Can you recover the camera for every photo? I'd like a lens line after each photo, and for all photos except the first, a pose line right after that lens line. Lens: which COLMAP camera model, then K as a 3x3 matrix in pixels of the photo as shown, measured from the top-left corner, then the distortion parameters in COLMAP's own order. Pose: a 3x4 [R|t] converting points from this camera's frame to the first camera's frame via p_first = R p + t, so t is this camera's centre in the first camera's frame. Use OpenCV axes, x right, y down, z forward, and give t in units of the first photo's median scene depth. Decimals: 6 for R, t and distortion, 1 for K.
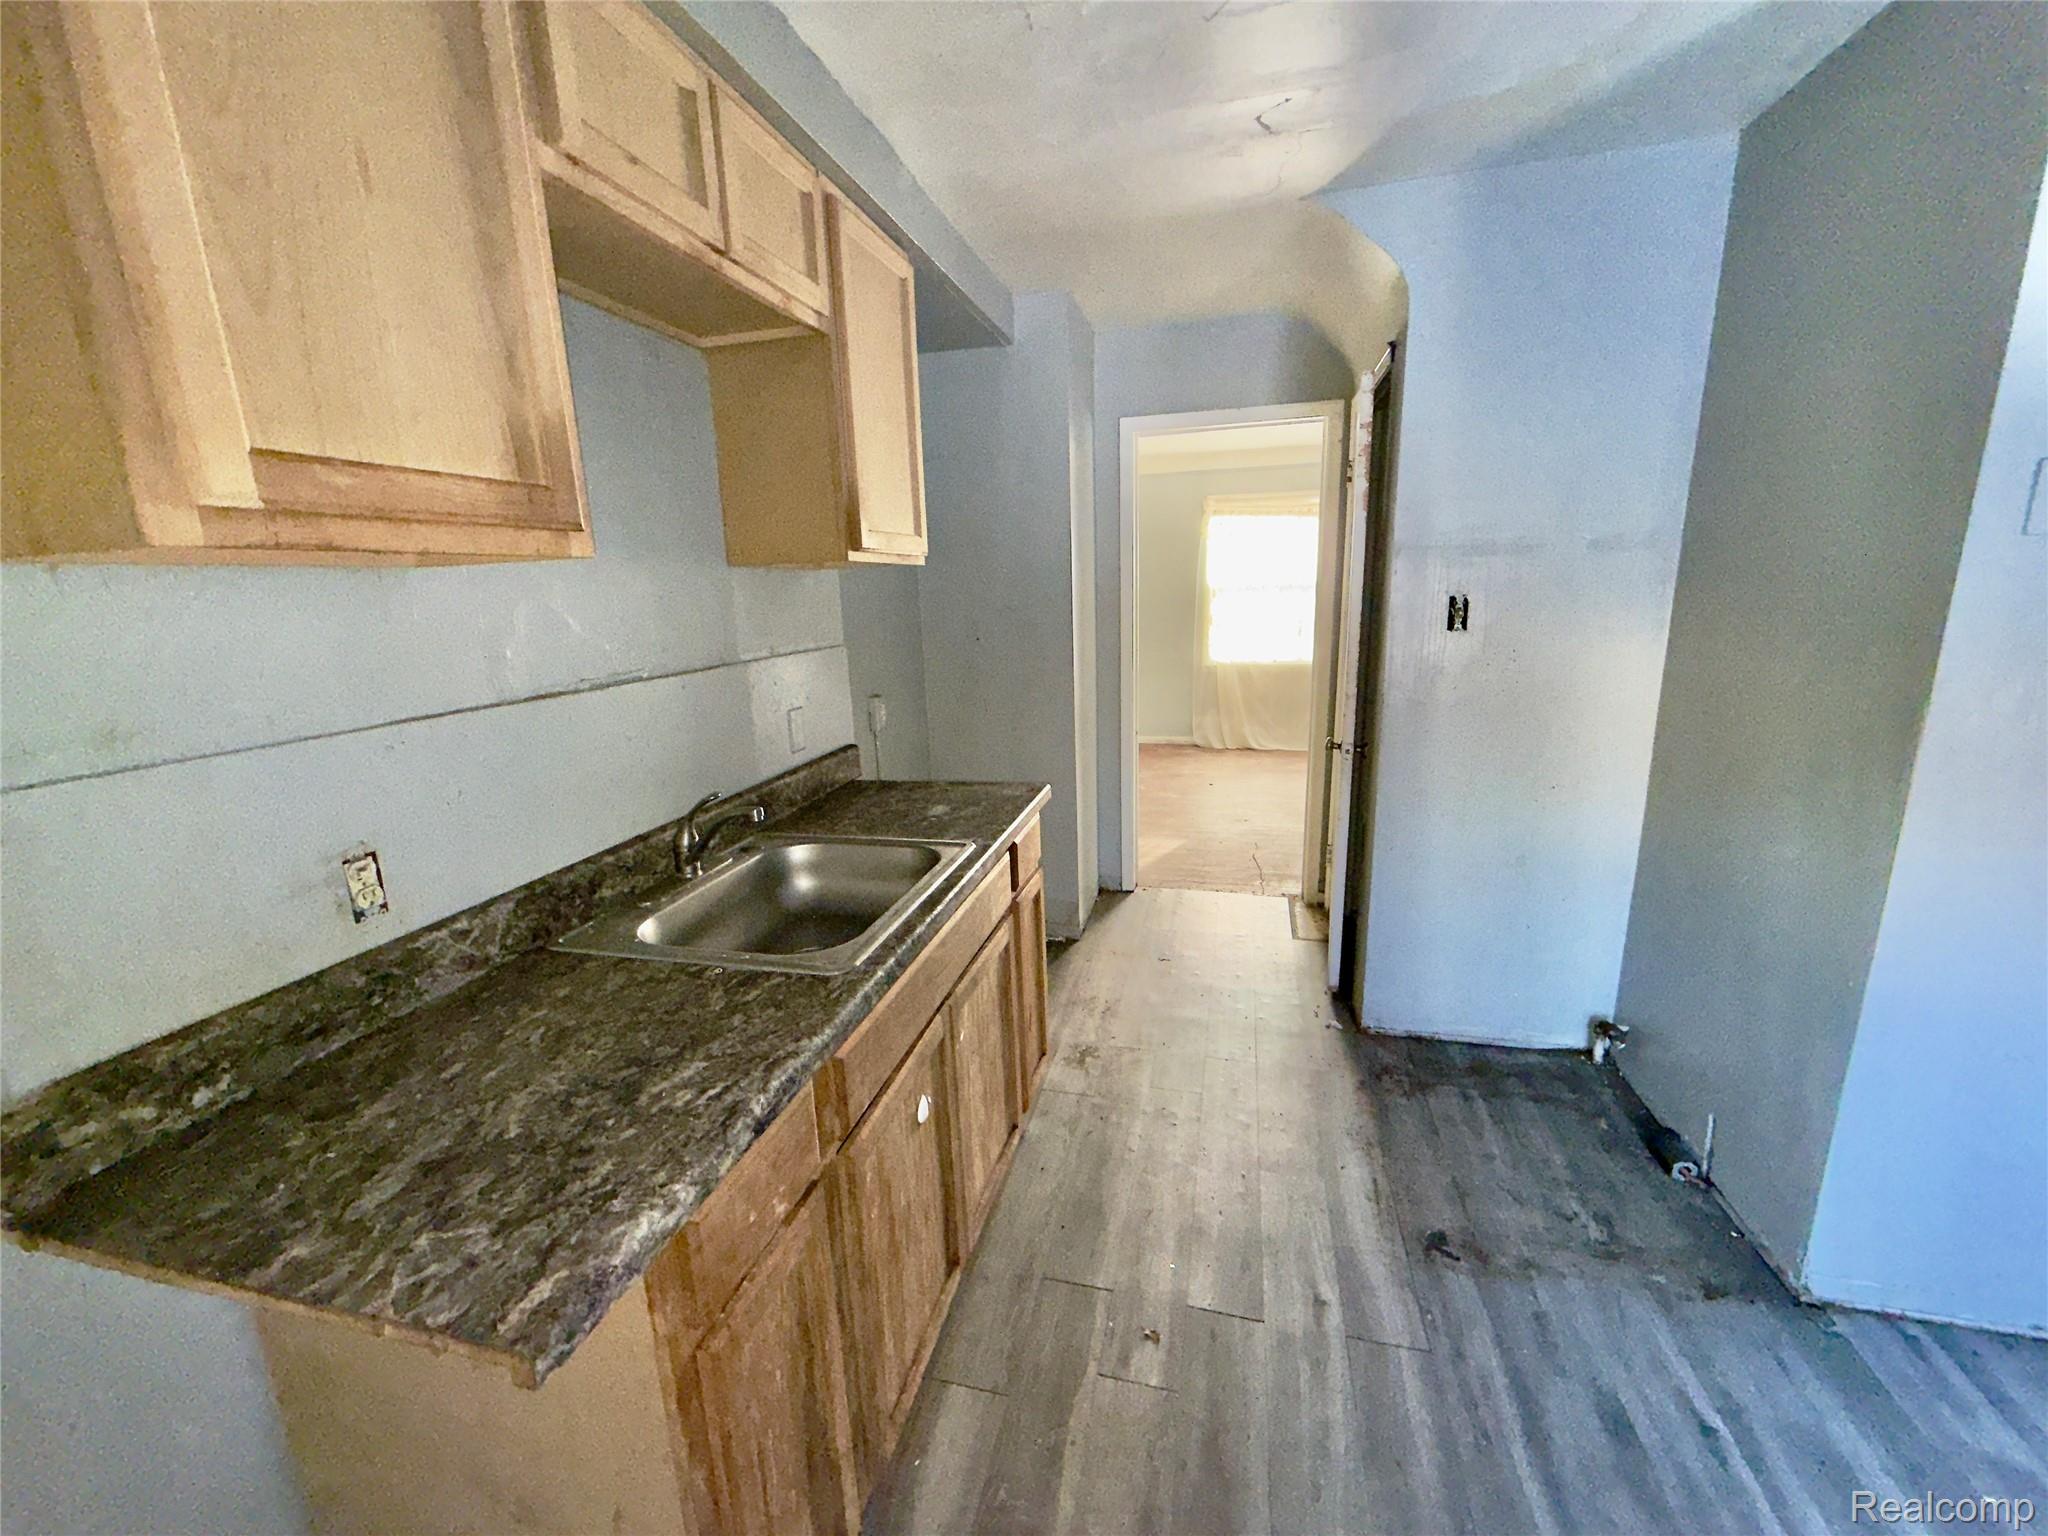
lens RADIAL K [[815.0, 0, 1021.7], [0, 815.0, 765.6], [0, 0, 1]] dist [0.002909, 0.000437]
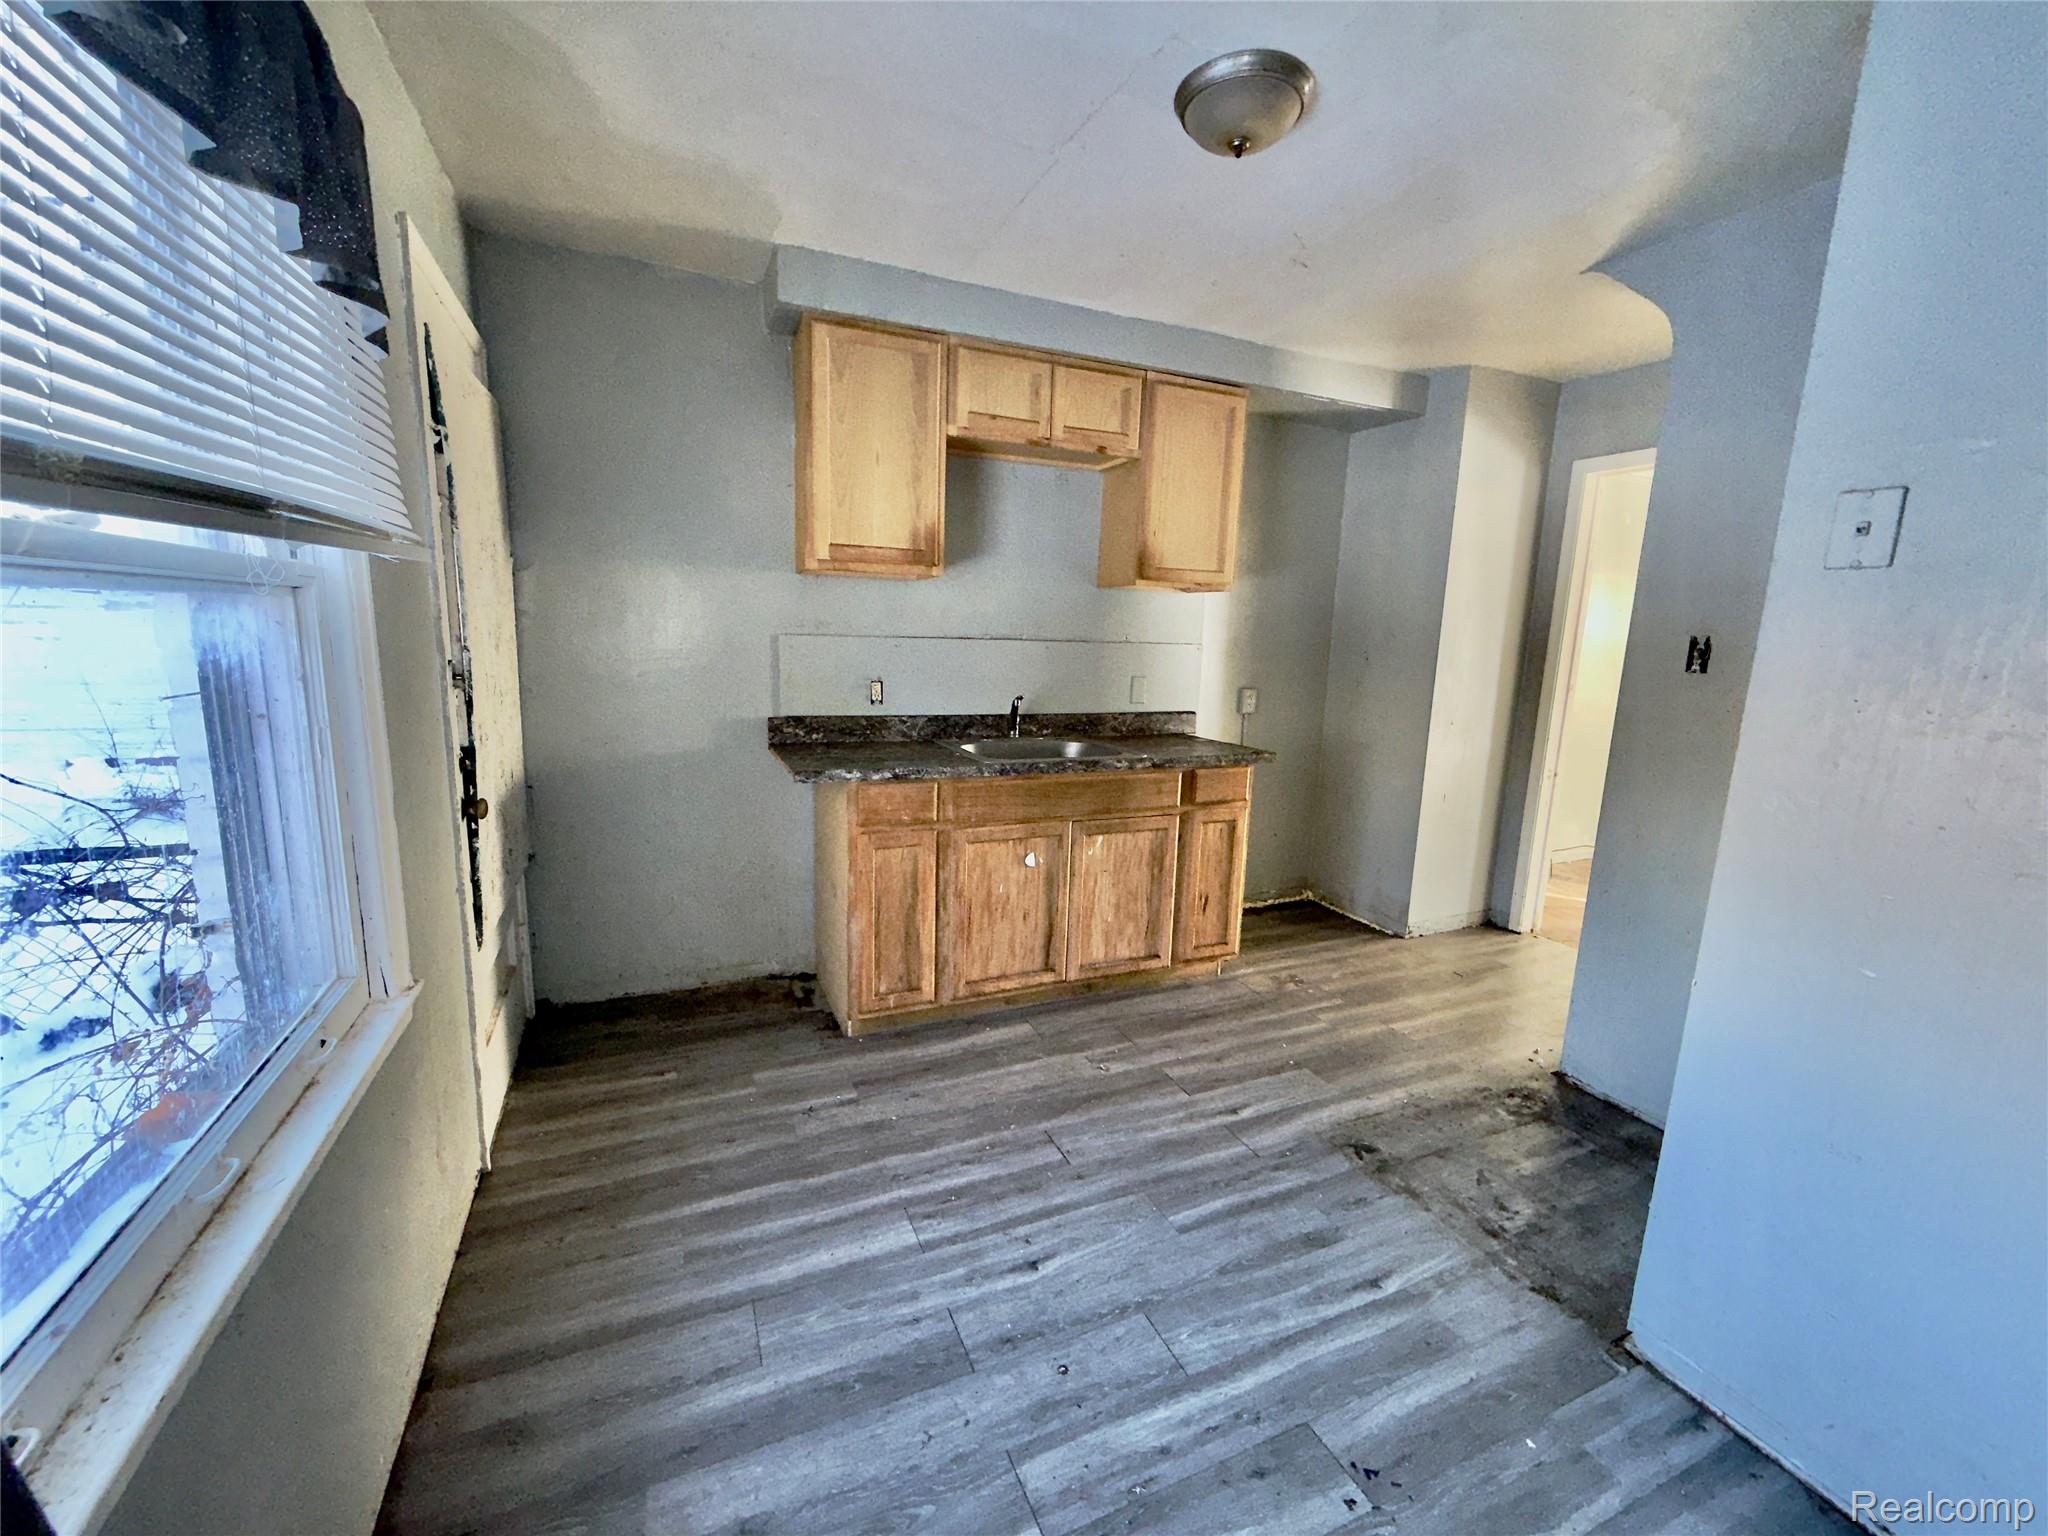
lens RADIAL K [[815.0, 0, 1017.7], [0, 815.0, 764.0], [0, 0, 1]] dist [0.002909, 0.000437]
pose [[0.620927, 0.184095, -0.761944, 1.401475], [-0.221402, 0.973641, 0.054818, 0.106684], [0.751951, 0.134658, 0.645319, -0.334147]]
